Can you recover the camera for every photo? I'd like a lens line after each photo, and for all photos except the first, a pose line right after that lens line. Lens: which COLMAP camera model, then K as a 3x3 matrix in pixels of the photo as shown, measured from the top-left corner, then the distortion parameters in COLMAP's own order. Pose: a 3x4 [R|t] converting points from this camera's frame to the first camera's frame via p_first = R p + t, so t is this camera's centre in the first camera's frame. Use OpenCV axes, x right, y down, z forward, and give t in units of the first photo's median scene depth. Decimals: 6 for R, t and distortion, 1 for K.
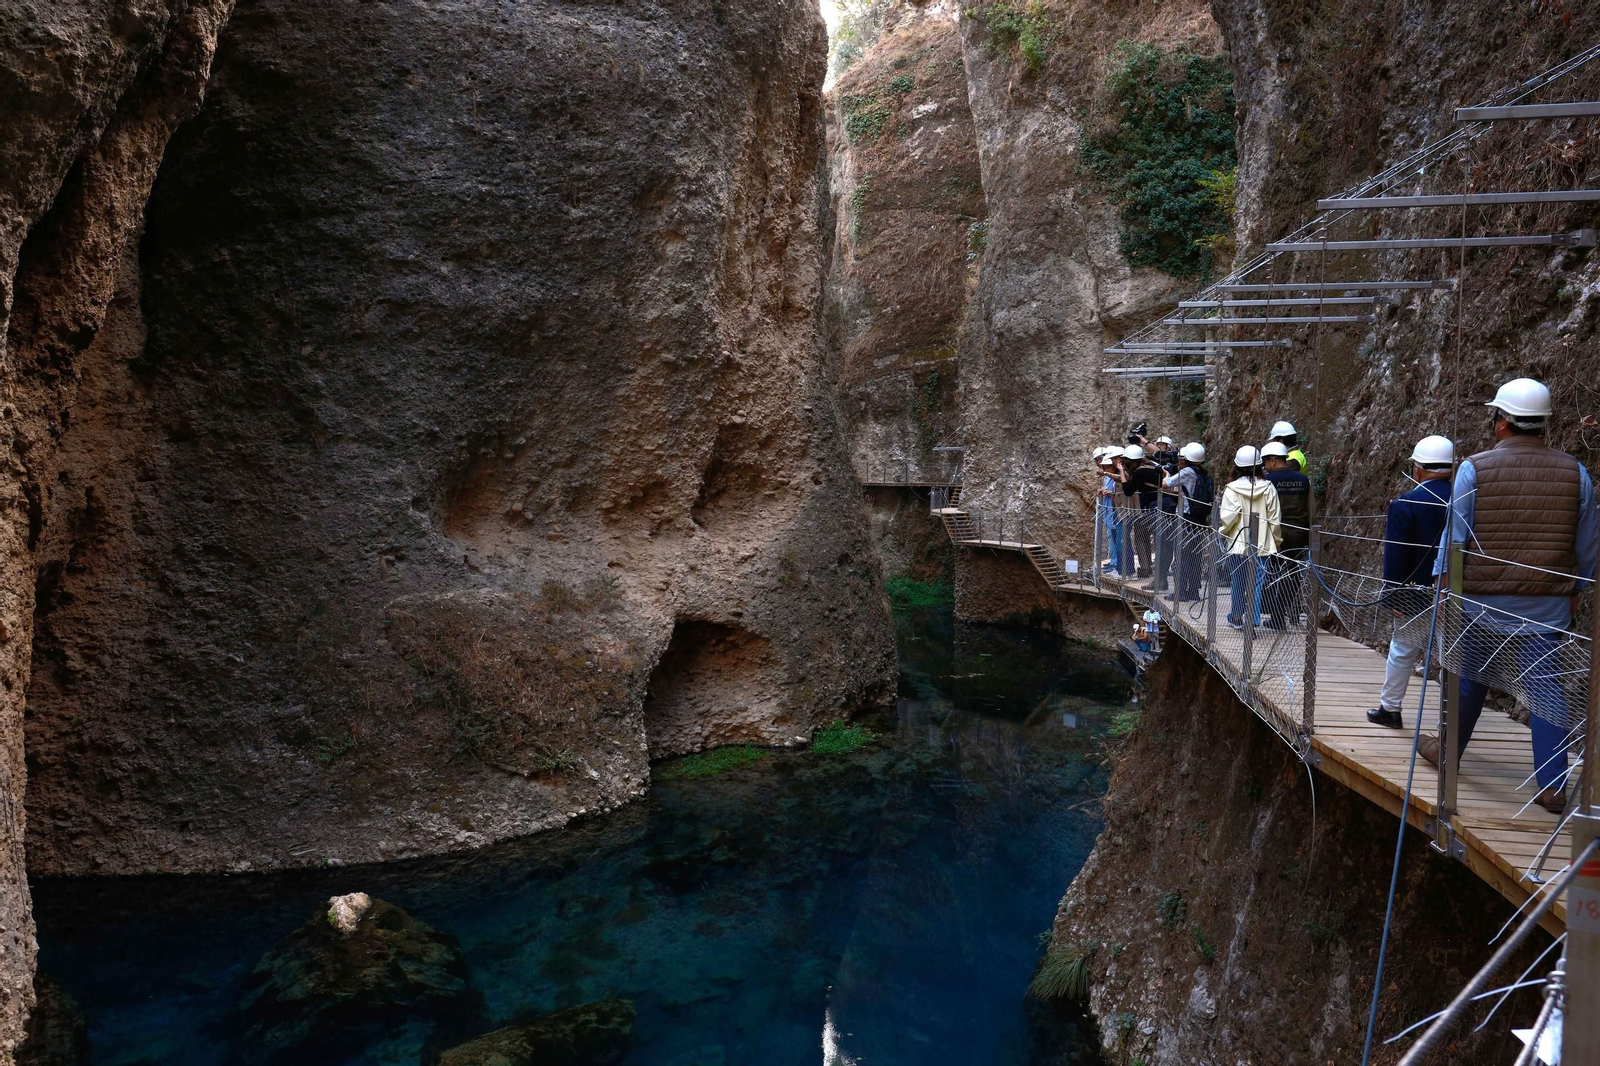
lens RADIAL K [[1172.7, 0, 813.4], [0, 1172.7, 540.3], [0, 0, 1]] dist [-0.020649, 0.005655]
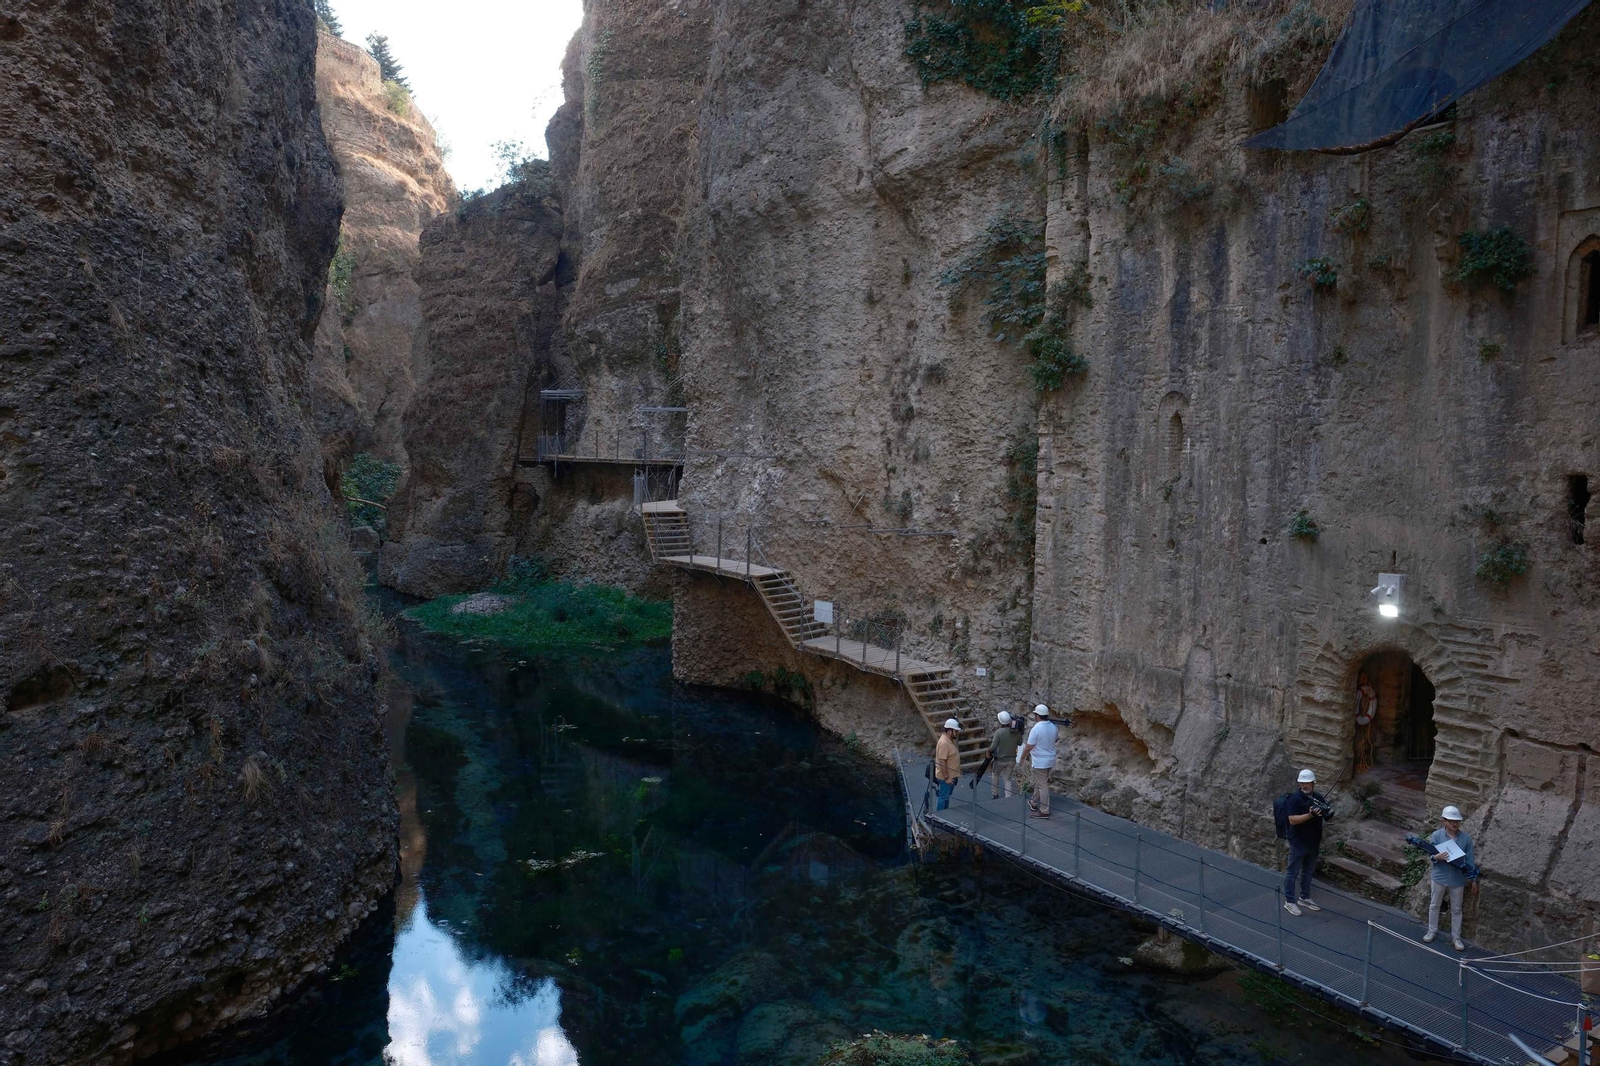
lens RADIAL K [[1172.7, 0, 789.7], [0, 1172.7, 524.6], [0, 0, 1]] dist [-0.020649, 0.005655]
pose [[0.996153, 0.011039, 0.086929, 0.149191], [-0.012036, 0.999867, 0.010960, -0.026599], [-0.086796, -0.011964, 0.996154, 0.411544]]
